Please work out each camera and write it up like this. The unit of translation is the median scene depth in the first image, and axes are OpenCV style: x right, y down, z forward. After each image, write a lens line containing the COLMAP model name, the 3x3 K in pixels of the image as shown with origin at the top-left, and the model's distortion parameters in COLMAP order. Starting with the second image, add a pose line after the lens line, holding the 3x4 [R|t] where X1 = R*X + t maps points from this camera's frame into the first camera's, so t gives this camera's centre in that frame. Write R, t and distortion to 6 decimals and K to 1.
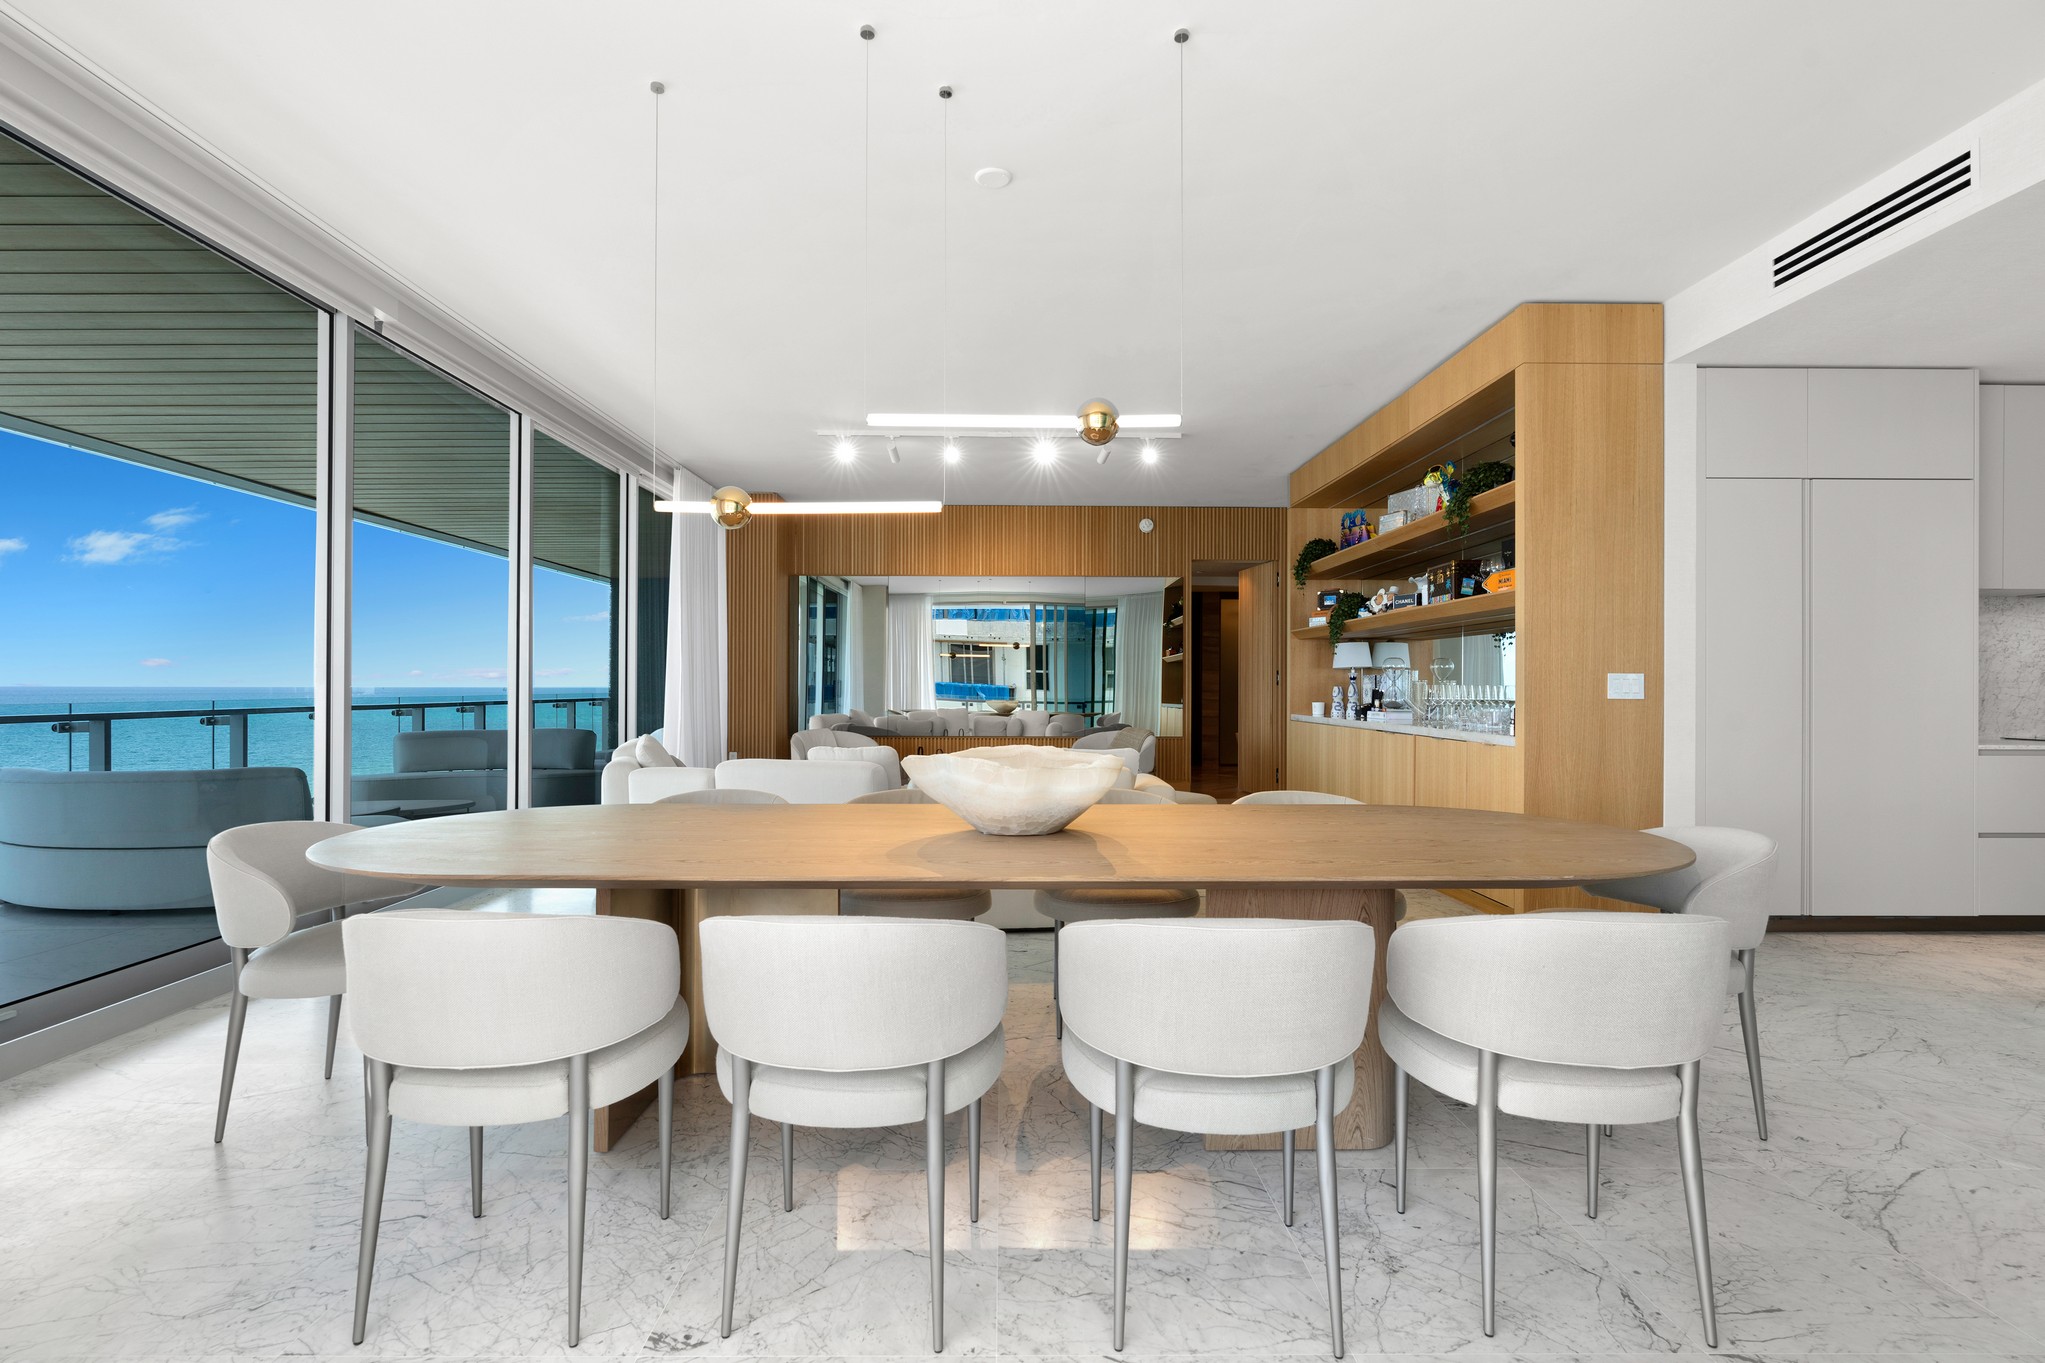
lens RADIAL K [[923.2, 0, 1022.5], [0, 923.2, 681.5], [0, 0, 1]] dist [0.001030, 0.000299]
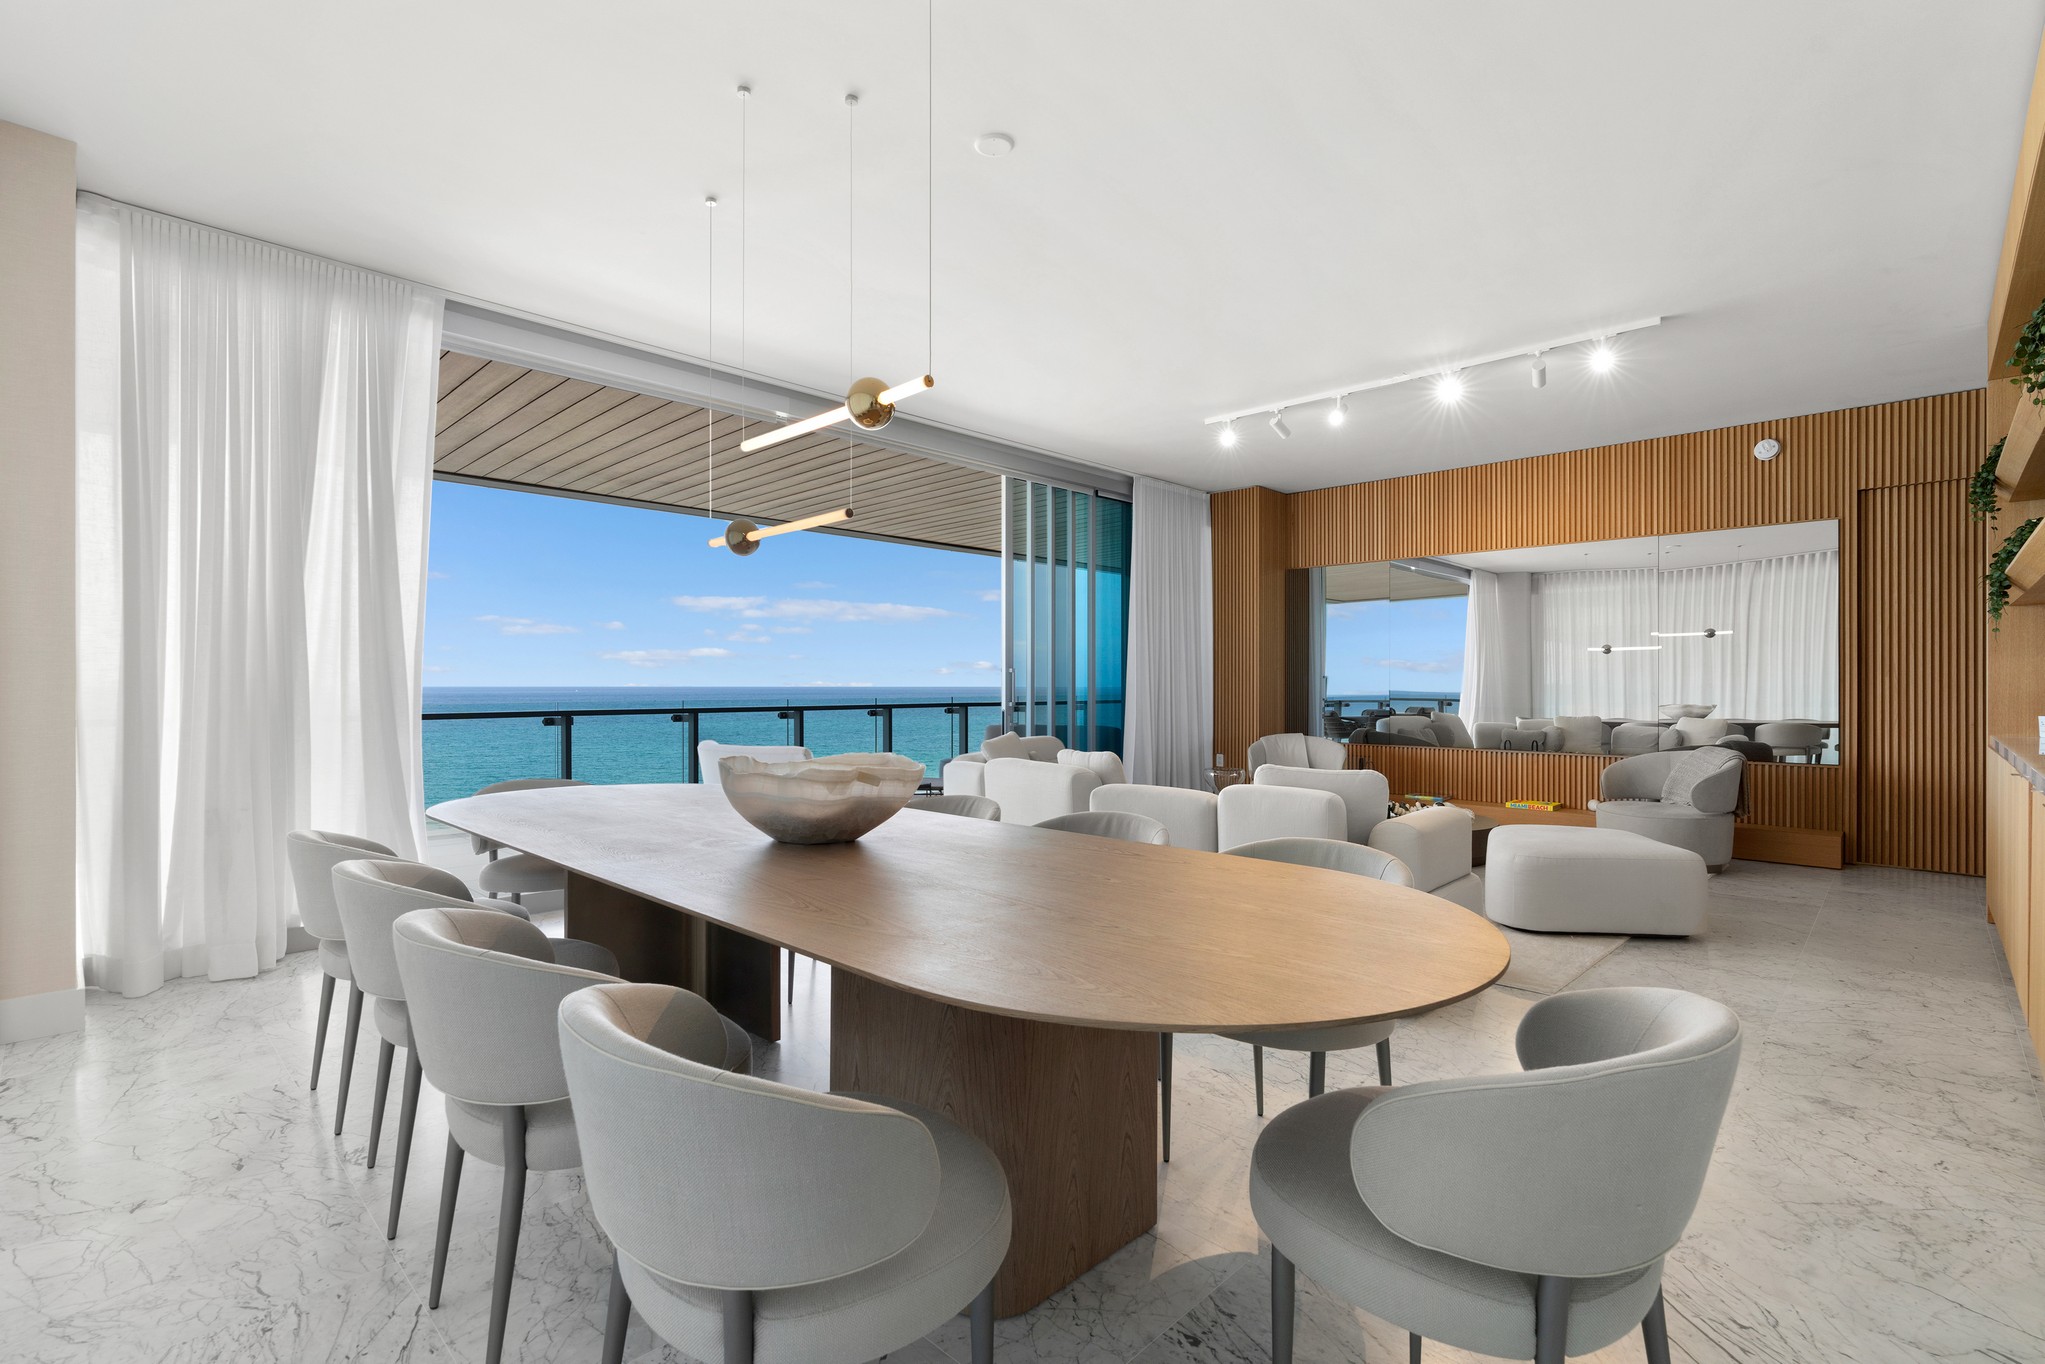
lens RADIAL K [[923.2, 0, 1022.5], [0, 923.2, 682.0], [0, 0, 1]] dist [0.001030, 0.000299]
pose [[0.704392, -0.006922, -0.709777, 0.273783], [0.009916, 0.999951, 0.000089, -0.005072], [0.709742, -0.007101, 0.704426, 0.162401]]
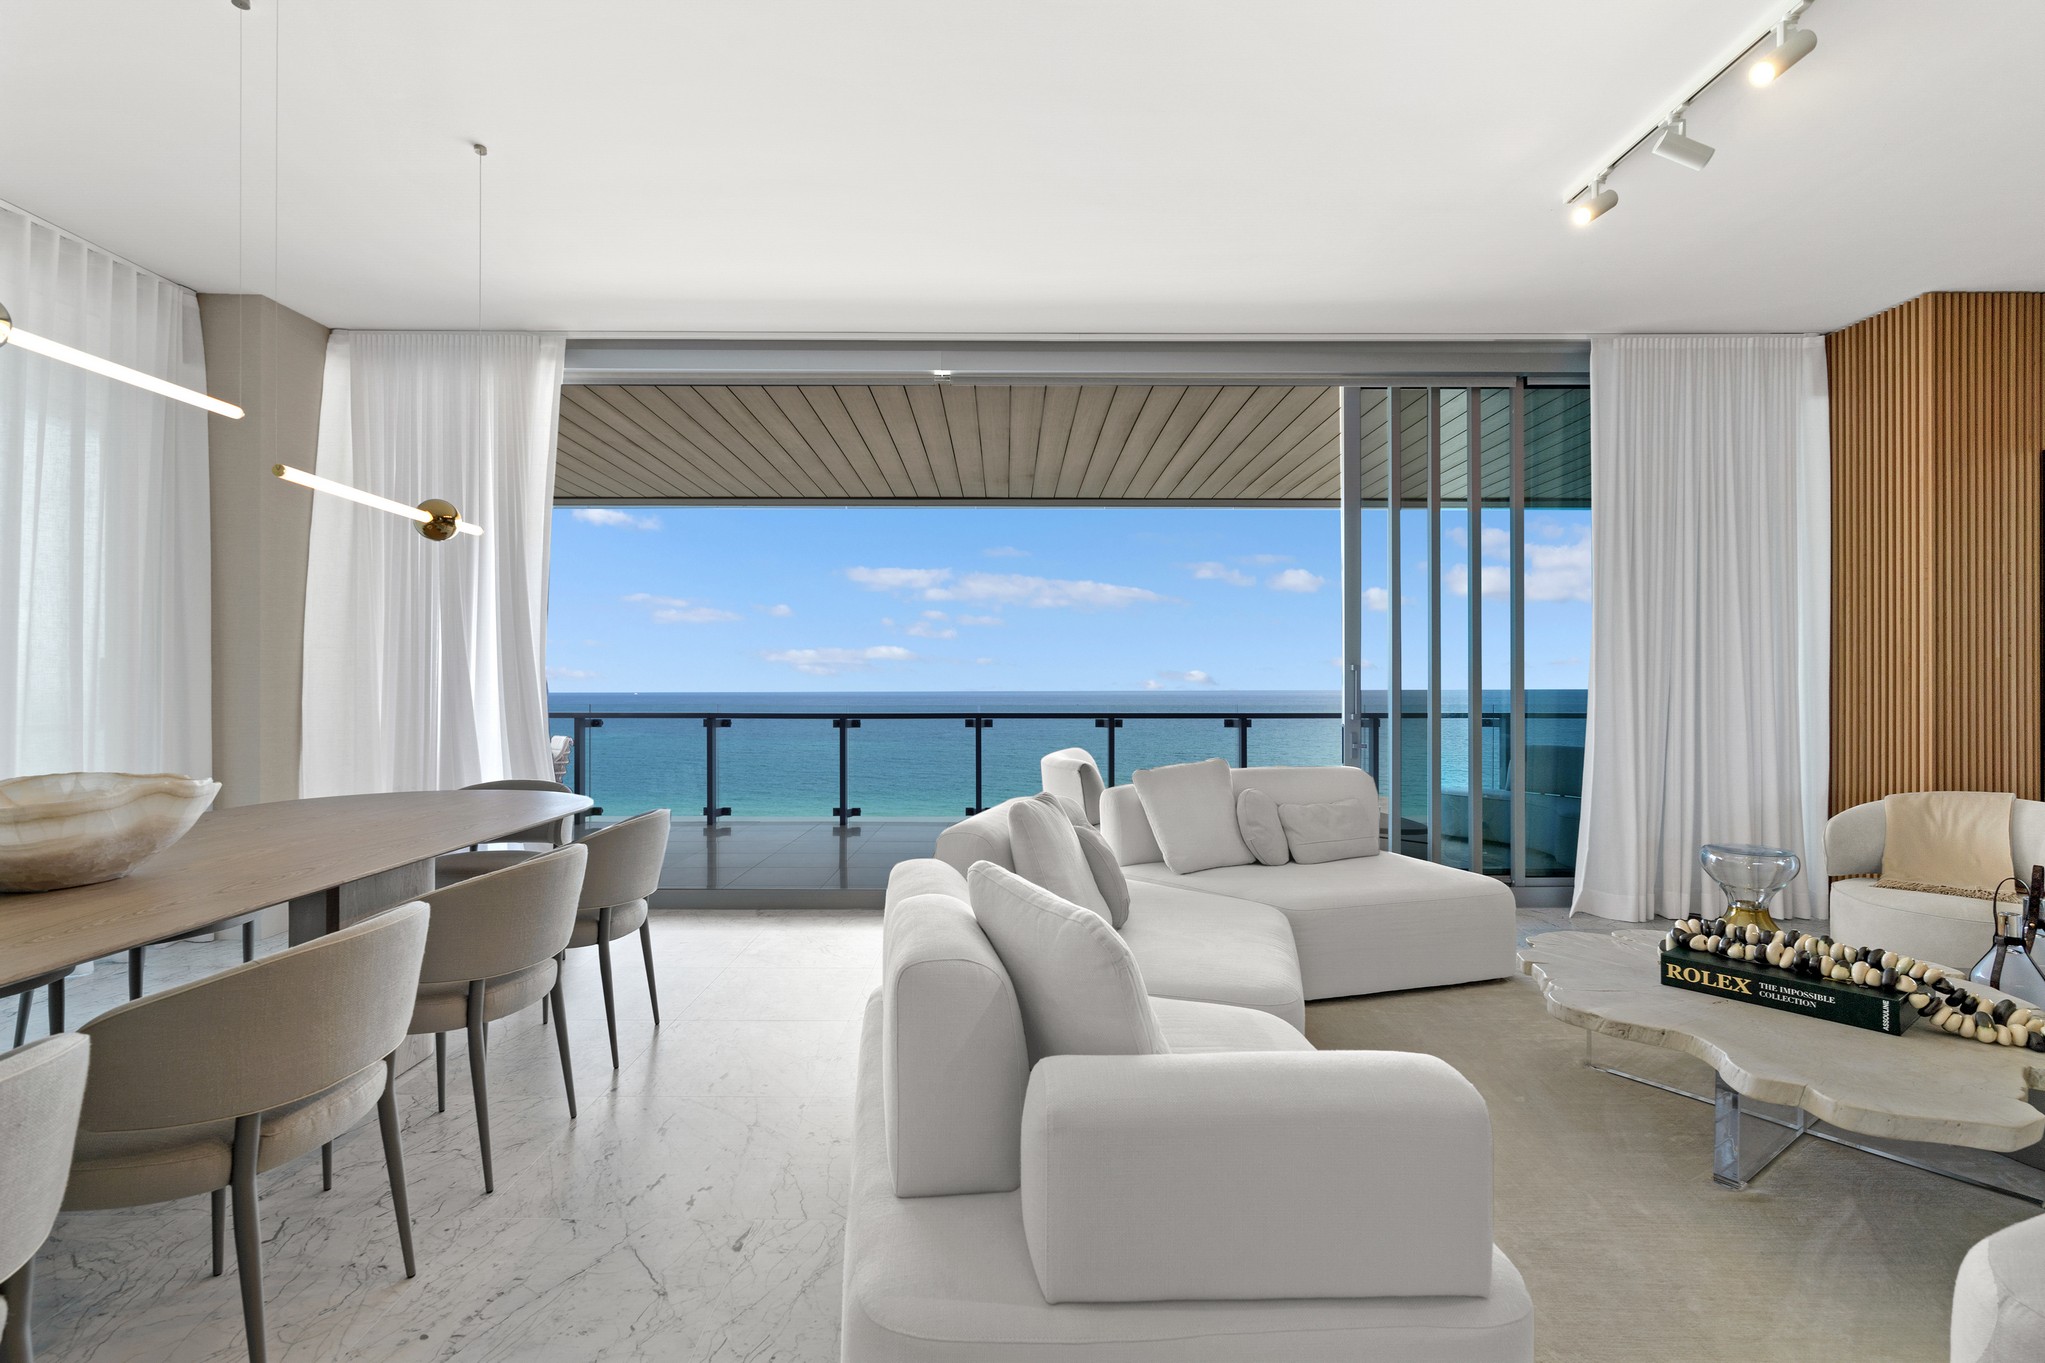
lens RADIAL K [[913.3, 0, 1012.1], [0, 913.3, 678.7], [0, 0, 1]] dist [-0.012931, 0.000596]
pose [[-0.016720, -0.015605, -0.999738, 0.240203], [0.006407, 0.999856, -0.015714, 0.000278], [0.999840, -0.006668, -0.016618, 0.596286]]
